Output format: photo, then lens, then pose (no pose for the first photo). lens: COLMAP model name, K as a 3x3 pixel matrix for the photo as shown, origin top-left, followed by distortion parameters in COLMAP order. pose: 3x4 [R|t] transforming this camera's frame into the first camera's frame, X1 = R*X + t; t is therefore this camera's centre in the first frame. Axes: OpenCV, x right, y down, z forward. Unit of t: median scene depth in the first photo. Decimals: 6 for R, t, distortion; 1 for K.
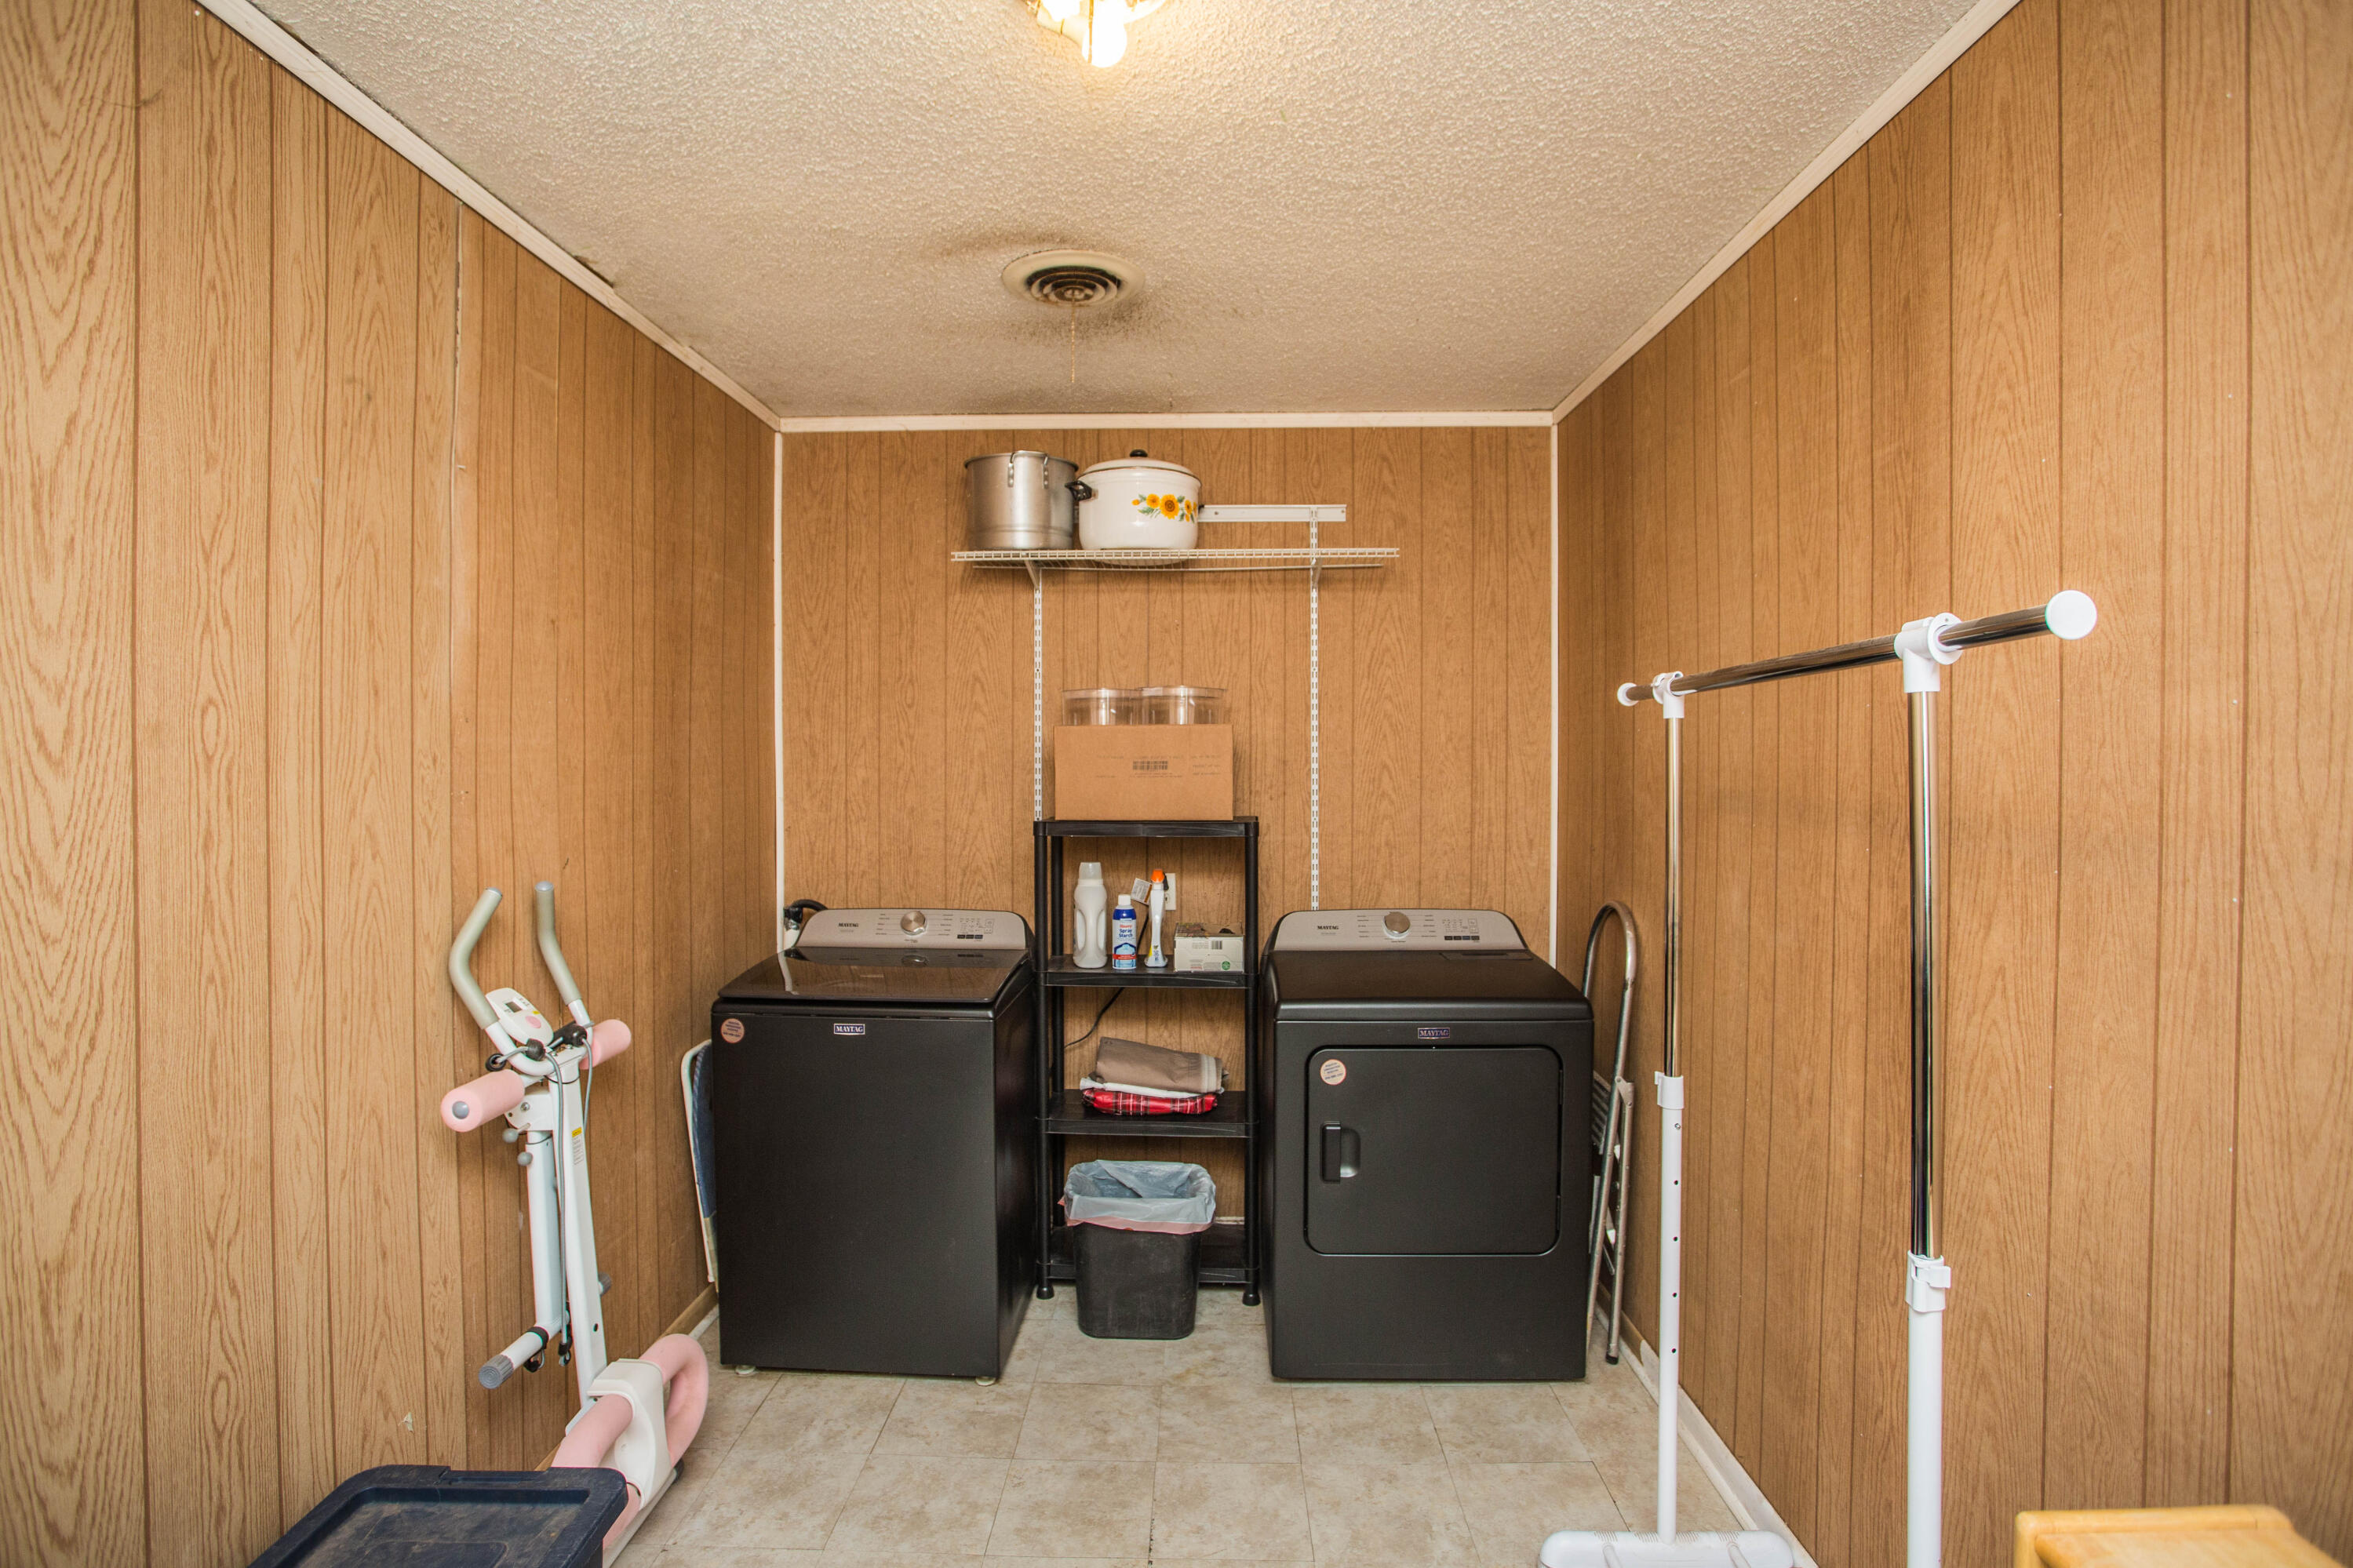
lens RADIAL K [[1089.9, 0, 1176.5], [0, 1089.9, 784.0], [0, 0, 1]] dist [0.000011, 0.000115]
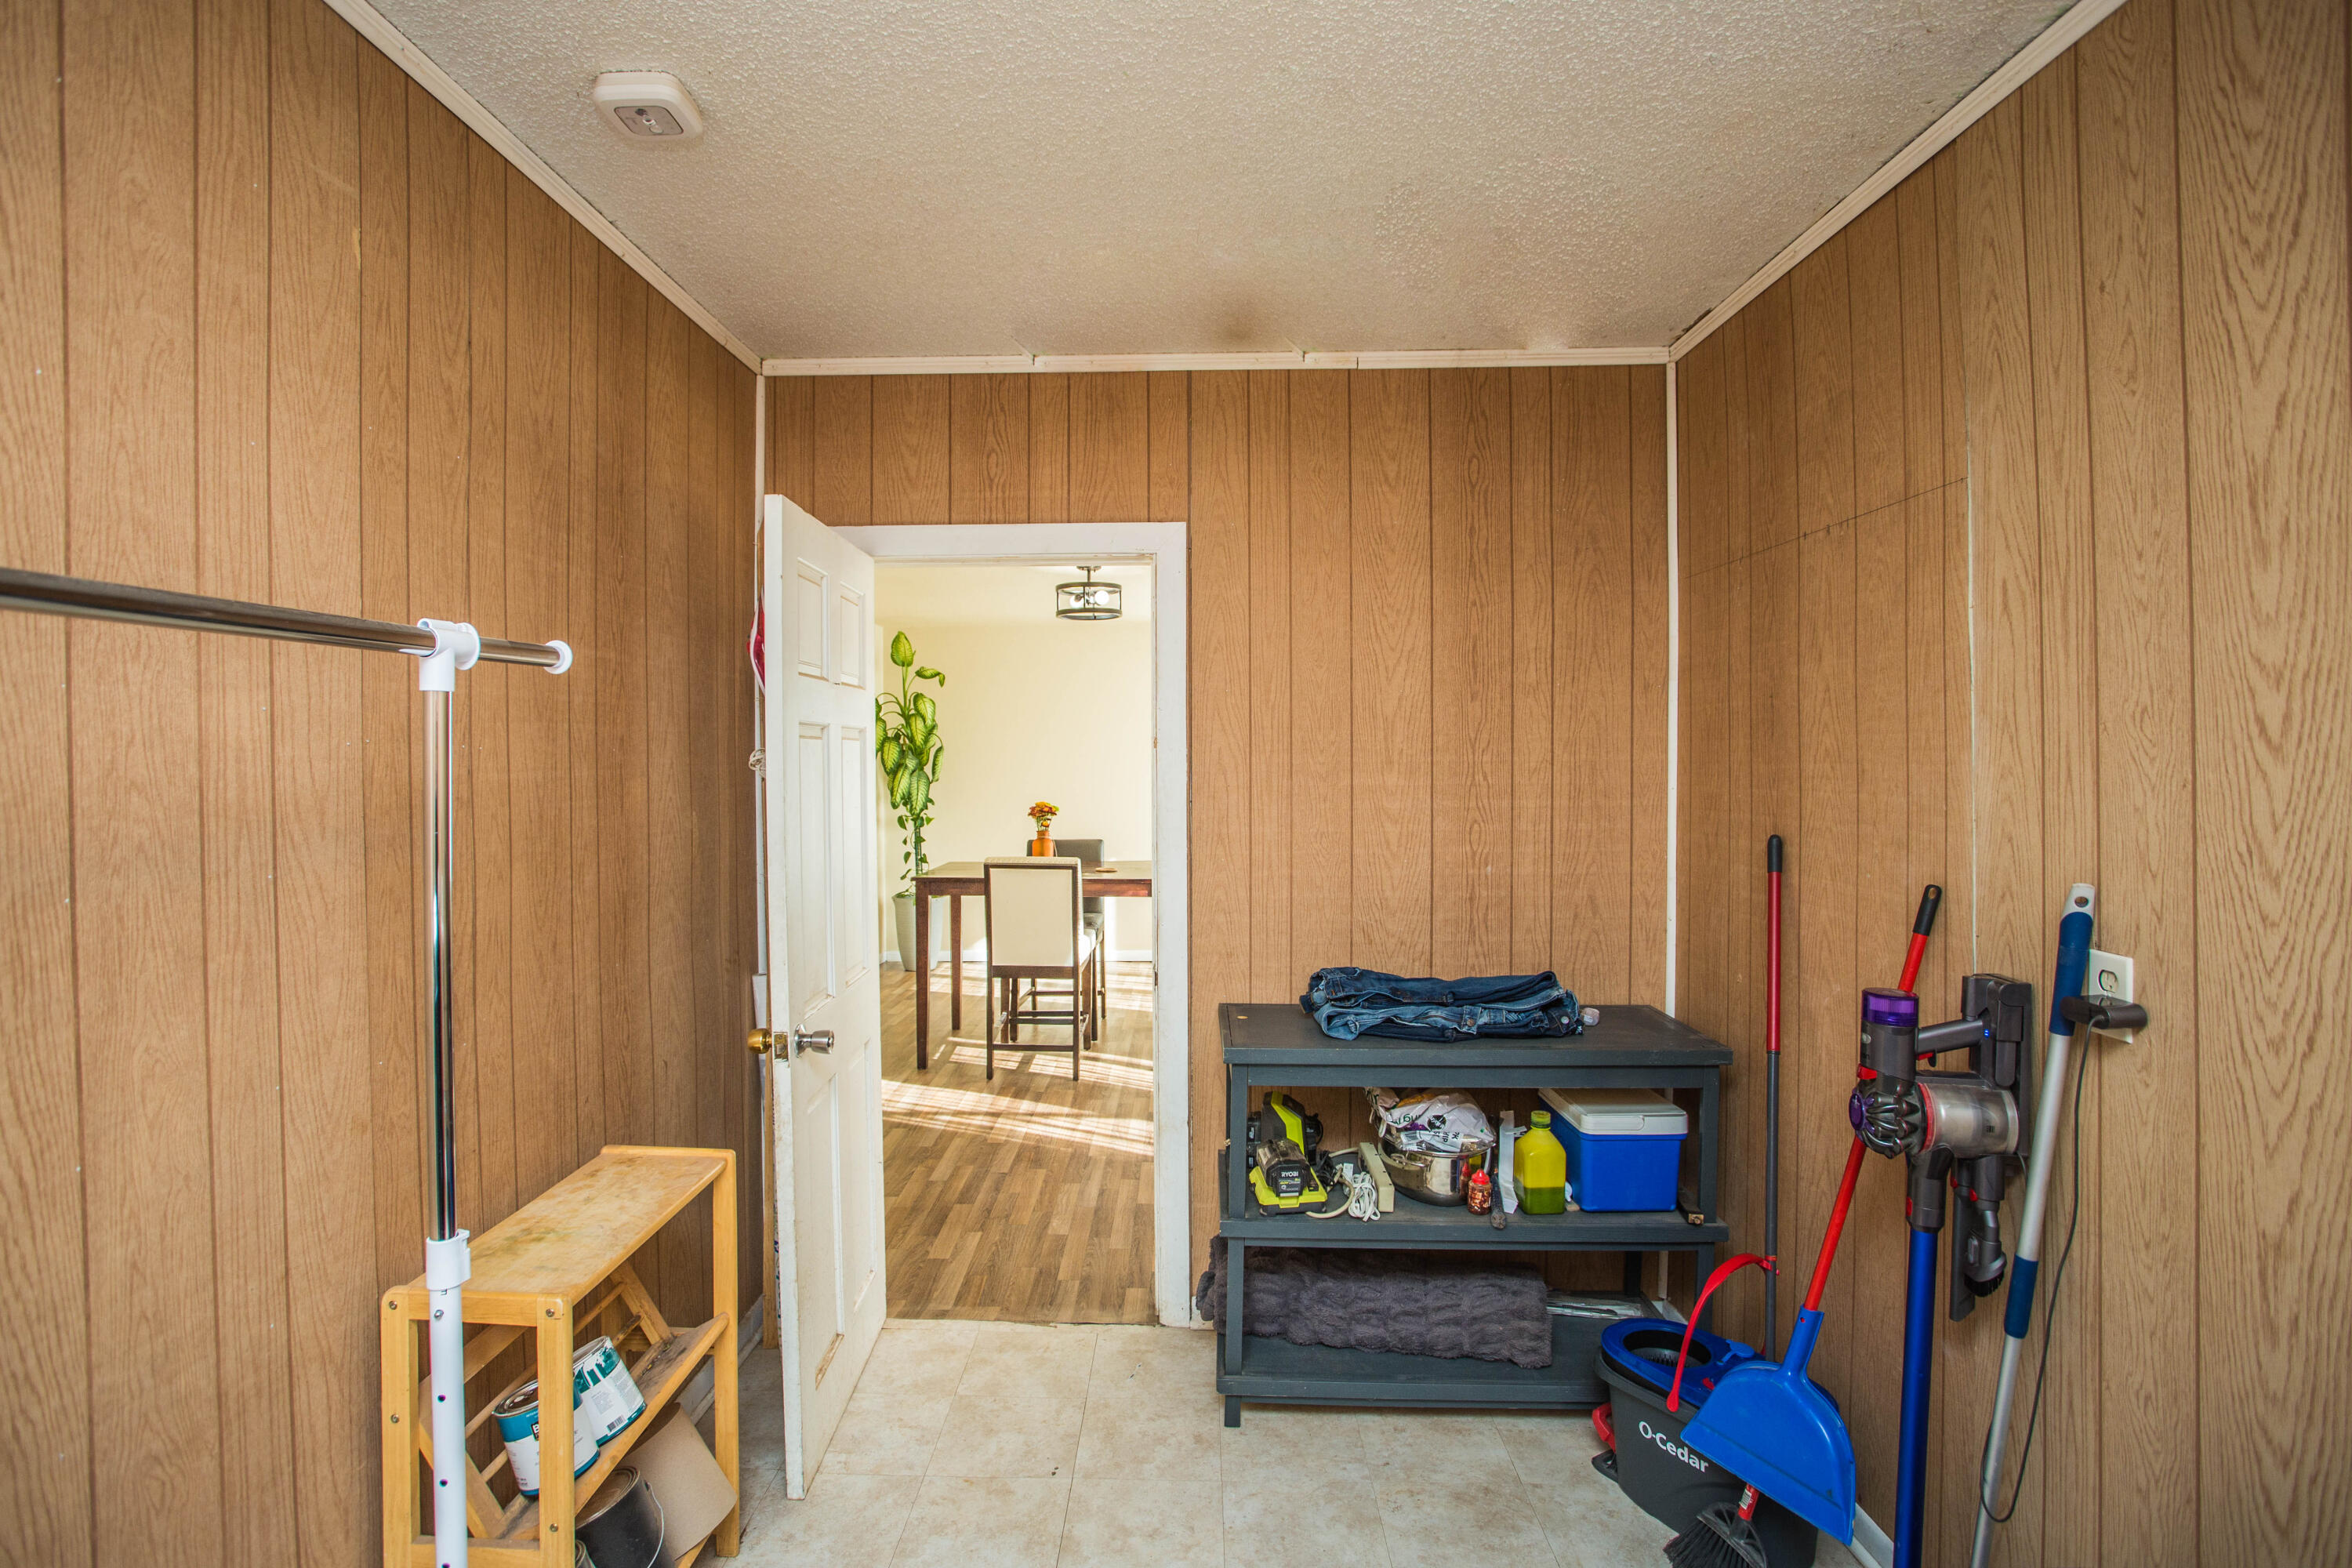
lens RADIAL K [[1089.6, 0, 1176.0], [0, 1089.6, 784.0], [0, 0, 1]] dist [0.000011, 0.000115]
pose [[-0.999928, 0.006880, -0.009850, 0.001253], [0.006330, 0.998479, 0.054772, -0.049045], [0.010212, 0.054706, -0.998450, 2.043080]]
